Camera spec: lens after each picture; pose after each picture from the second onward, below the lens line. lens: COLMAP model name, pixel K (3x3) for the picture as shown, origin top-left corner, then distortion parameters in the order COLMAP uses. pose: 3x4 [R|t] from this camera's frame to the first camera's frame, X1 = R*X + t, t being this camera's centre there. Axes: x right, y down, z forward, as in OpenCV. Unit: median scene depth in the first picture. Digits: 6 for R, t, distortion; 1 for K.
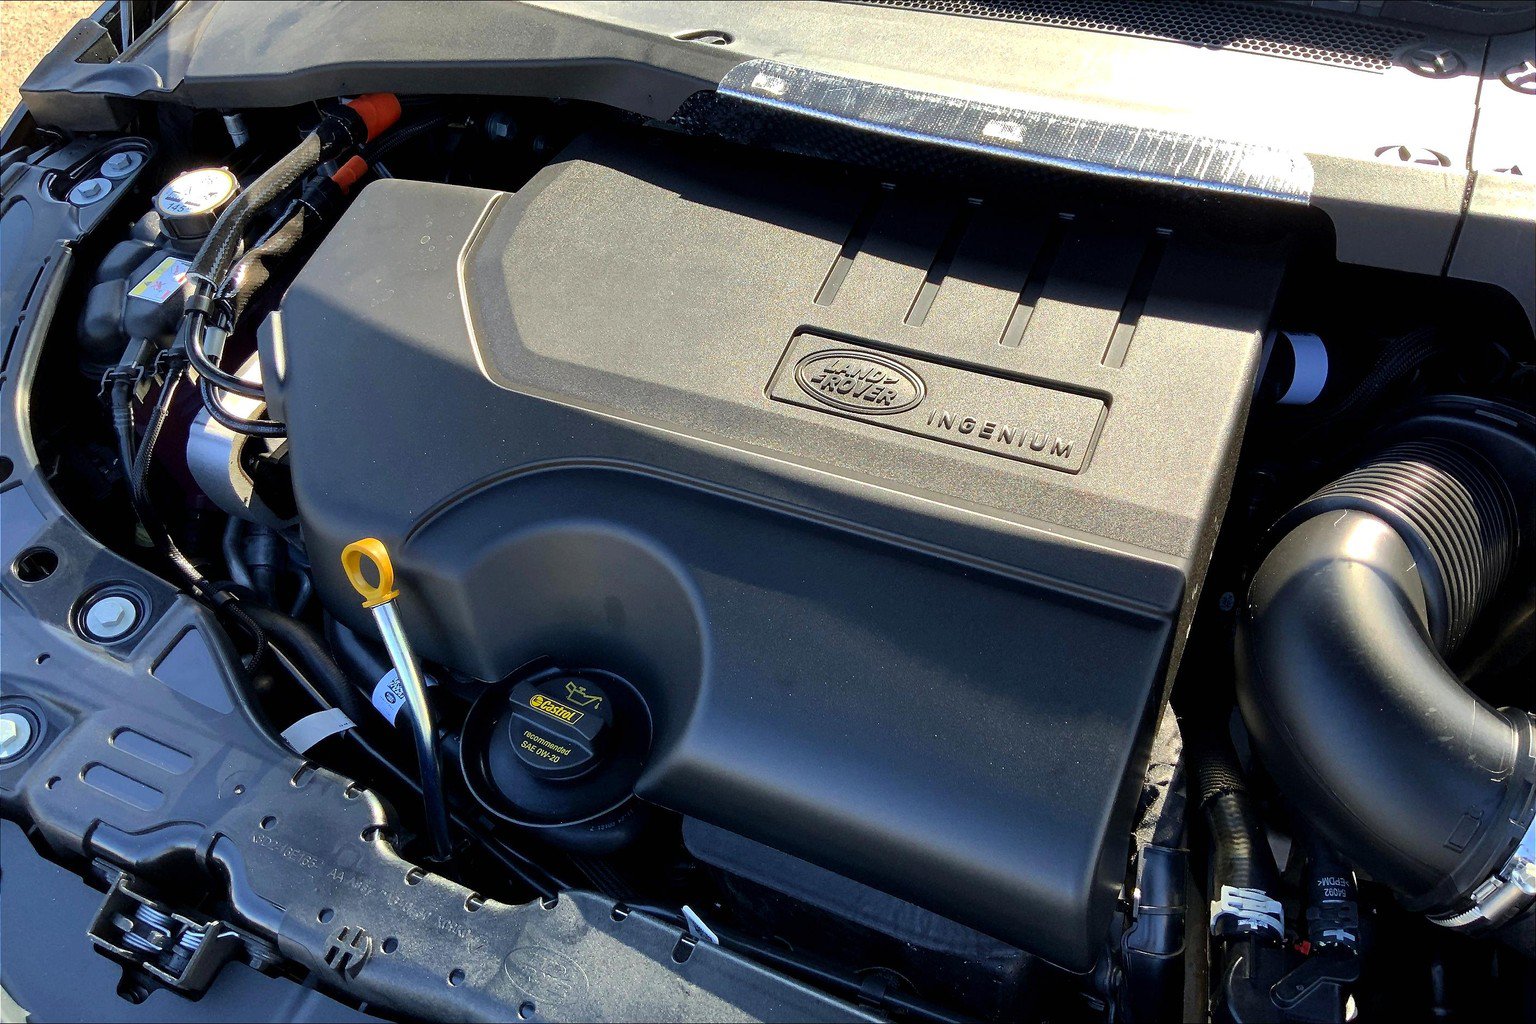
lens RADIAL K [[1267.2, 0, 765.7], [0, 1267.2, 509.9], [0, 0, 1]] dist [0.030697, -0.052524]
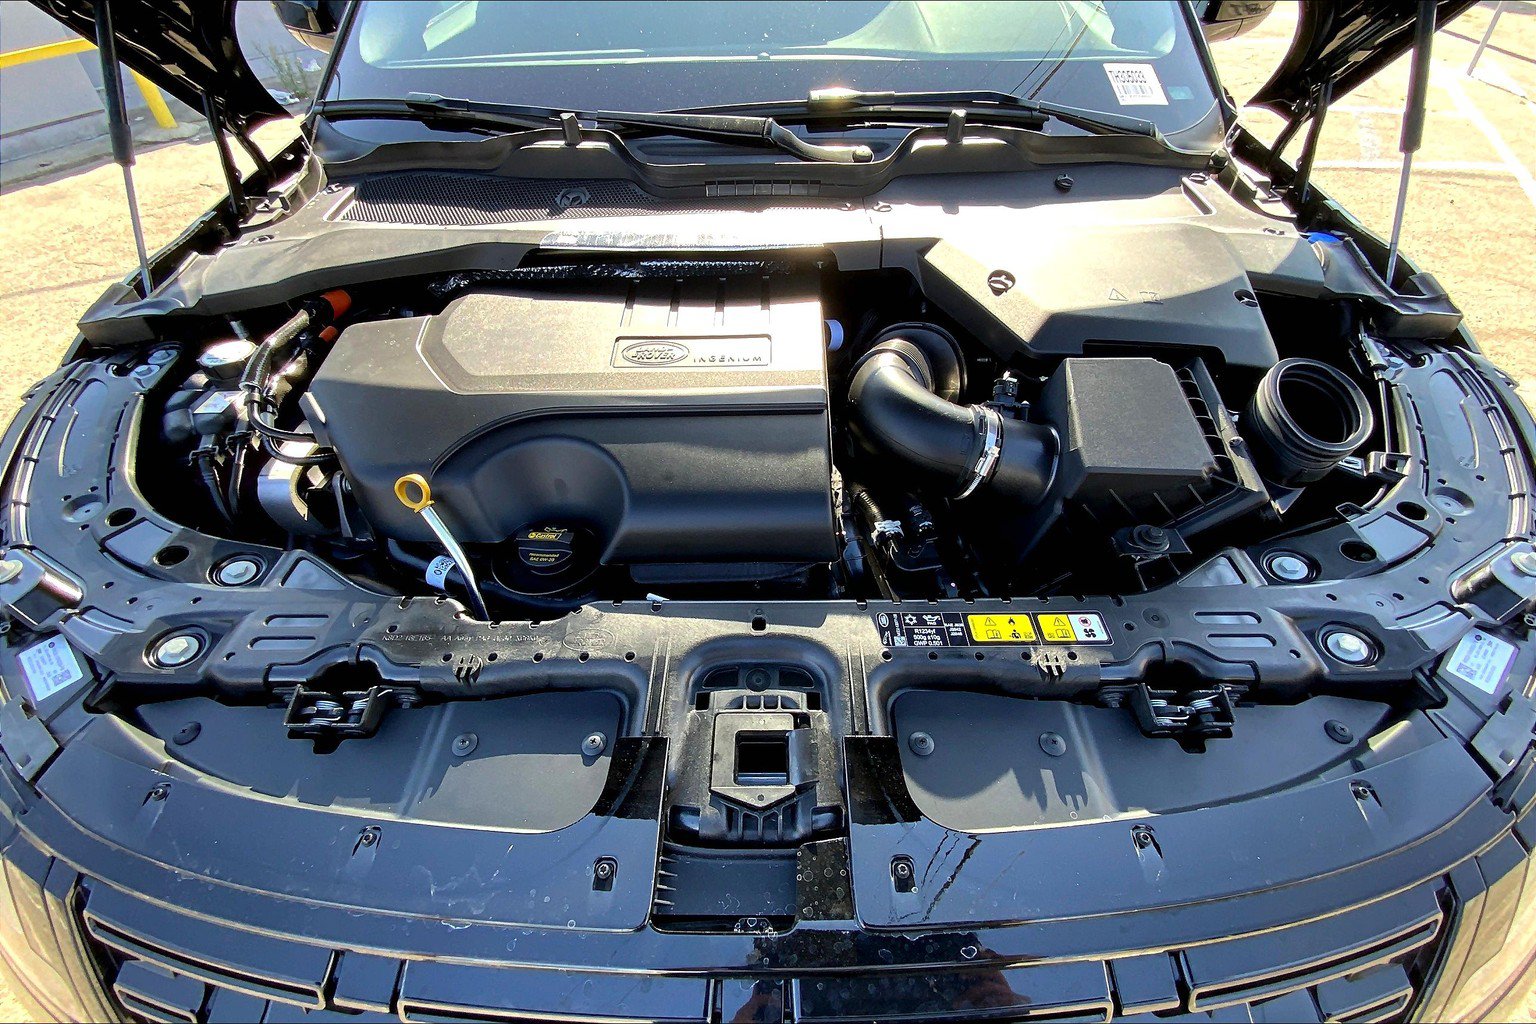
lens RADIAL K [[595.7, 0, 767.2], [0, 595.7, 511.9], [0, 0, 1]] dist [-0.002381, -0.000620]
pose [[0.906705, -0.231837, 0.352331, -0.152800], [0.261155, 0.964573, -0.037371, 0.218463], [-0.331185, 0.125898, 0.935129, 0.053875]]
